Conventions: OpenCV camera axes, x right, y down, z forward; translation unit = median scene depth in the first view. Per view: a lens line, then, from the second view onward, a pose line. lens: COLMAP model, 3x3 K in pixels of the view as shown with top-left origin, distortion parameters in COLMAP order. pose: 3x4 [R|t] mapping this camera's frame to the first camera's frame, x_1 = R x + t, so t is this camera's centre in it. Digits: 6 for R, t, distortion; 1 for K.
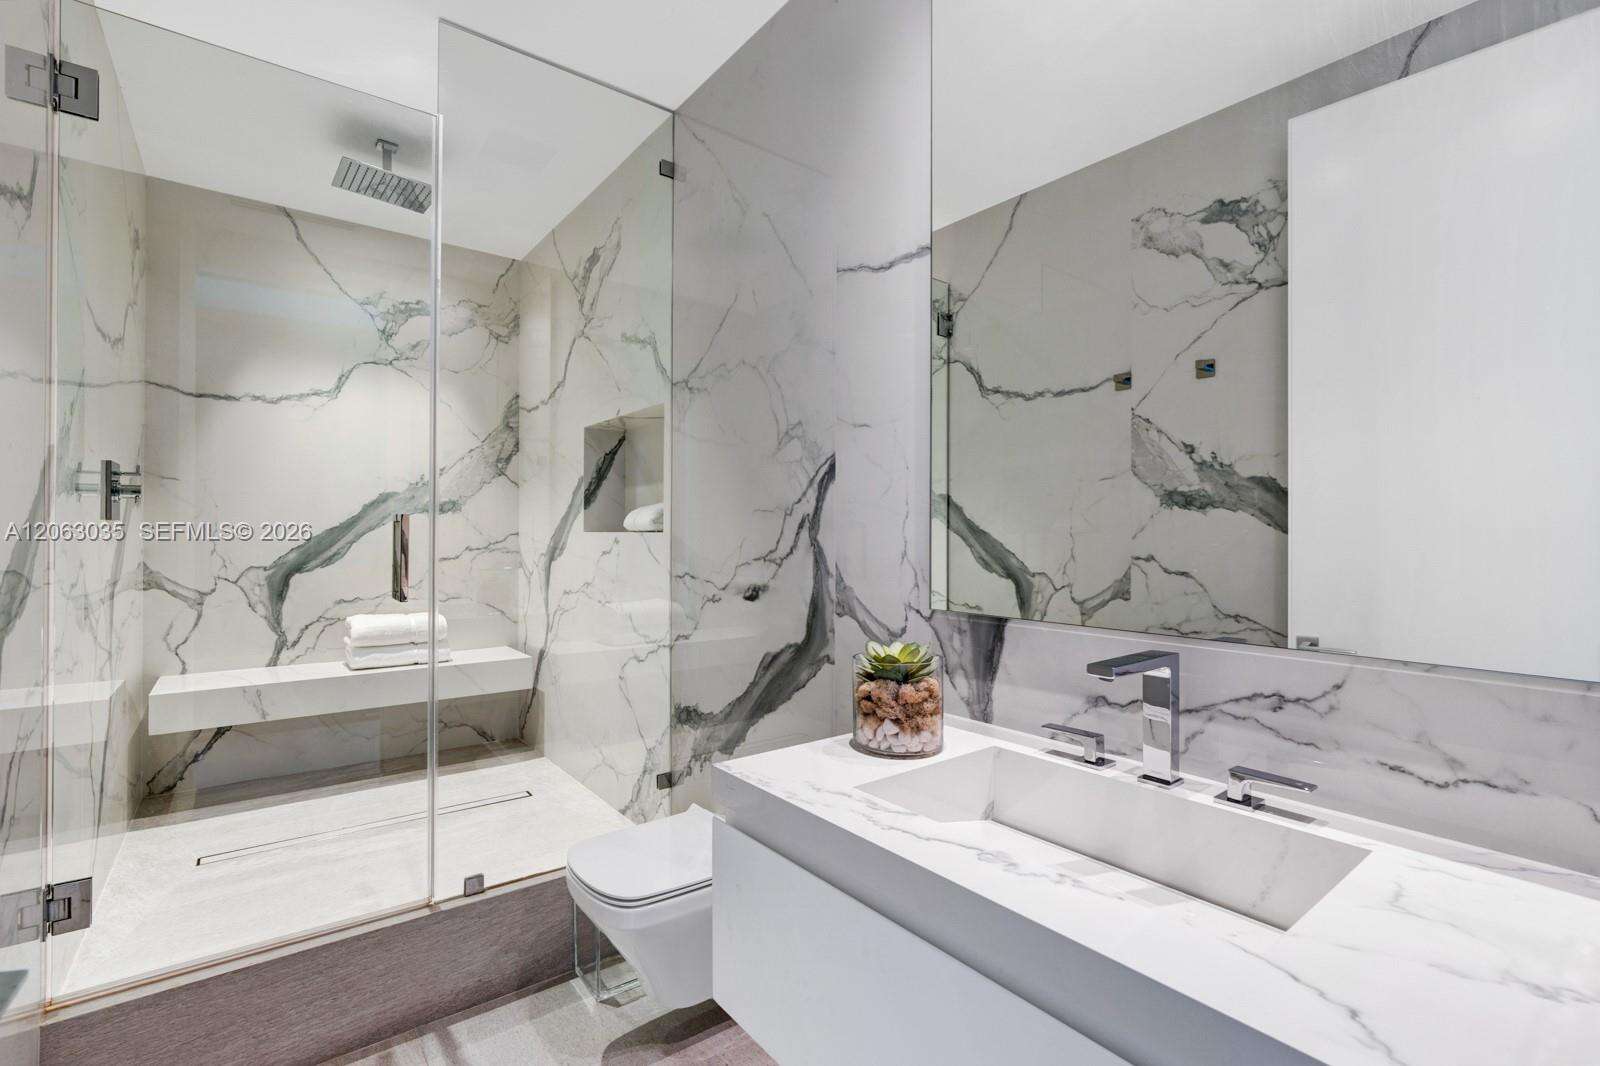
lens RADIAL K [[713.1, 0, 792.0], [0, 713.1, 533.5], [0, 0, 1]] dist [-0.001075, -0.000070]
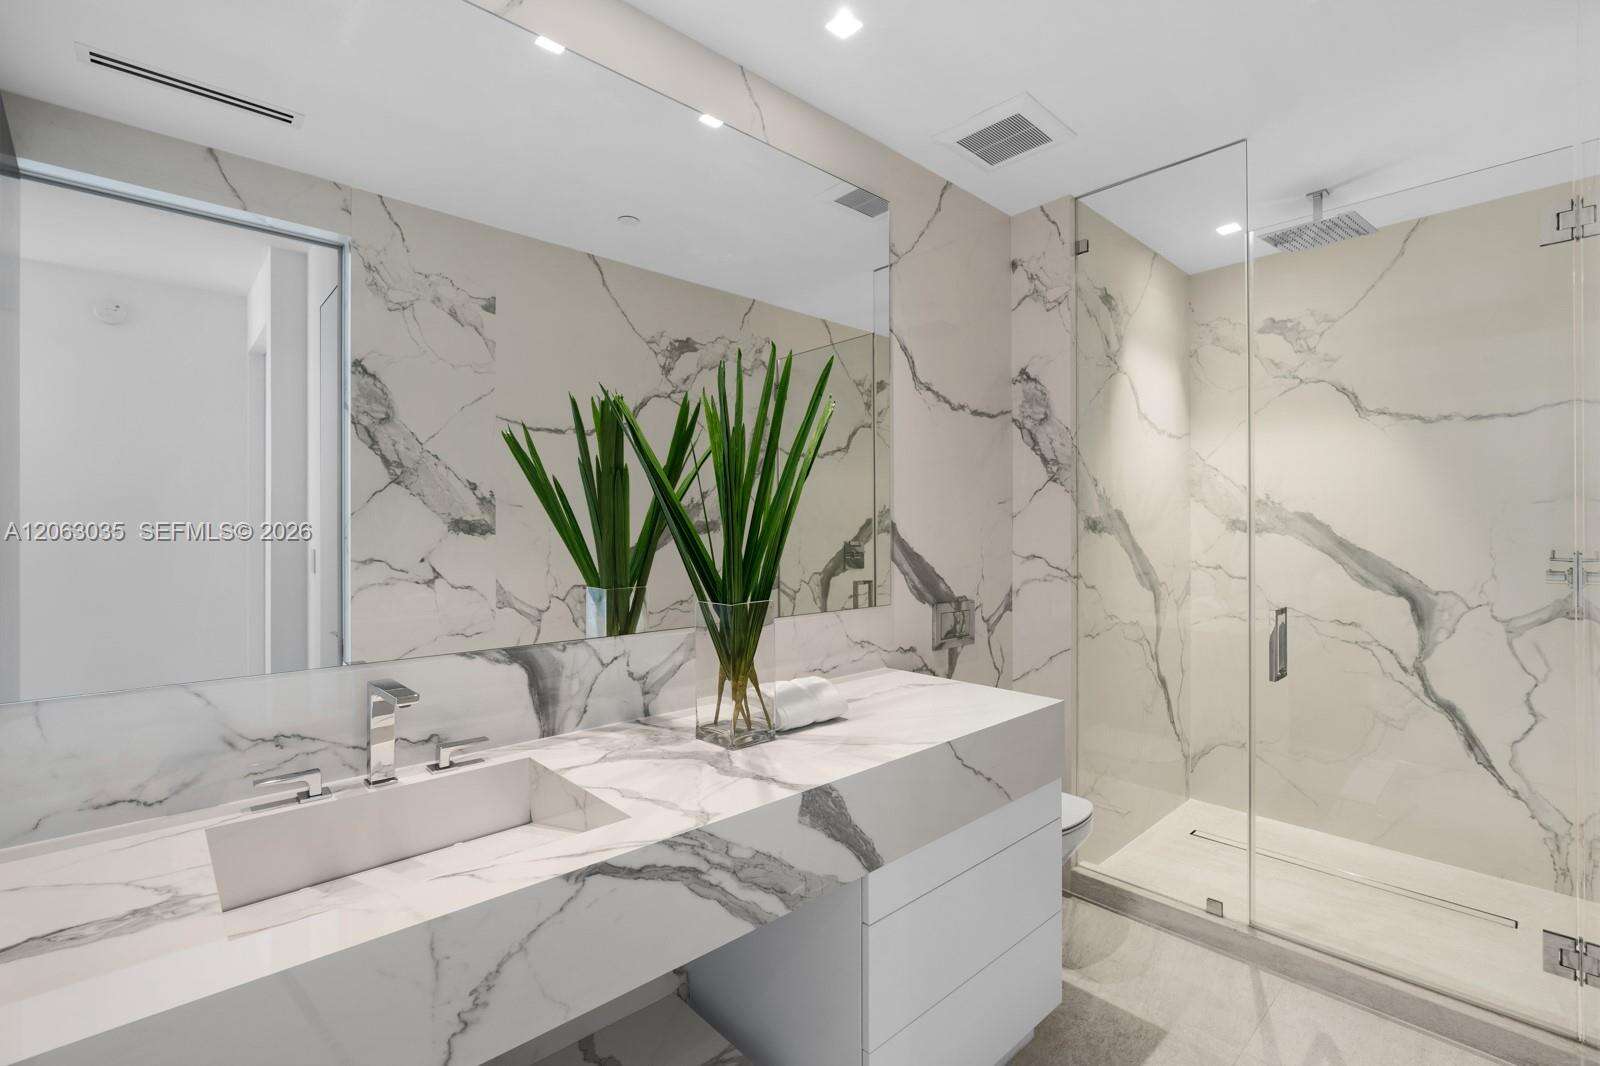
lens RADIAL K [[713.1, 0, 792.1], [0, 713.1, 529.1], [0, 0, 1]] dist [-0.001075, -0.000070]
pose [[-0.096278, -0.006975, 0.995330, -0.724468], [-0.003746, 0.999971, 0.006645, -0.054163], [-0.995347, -0.003089, -0.096302, 0.562846]]
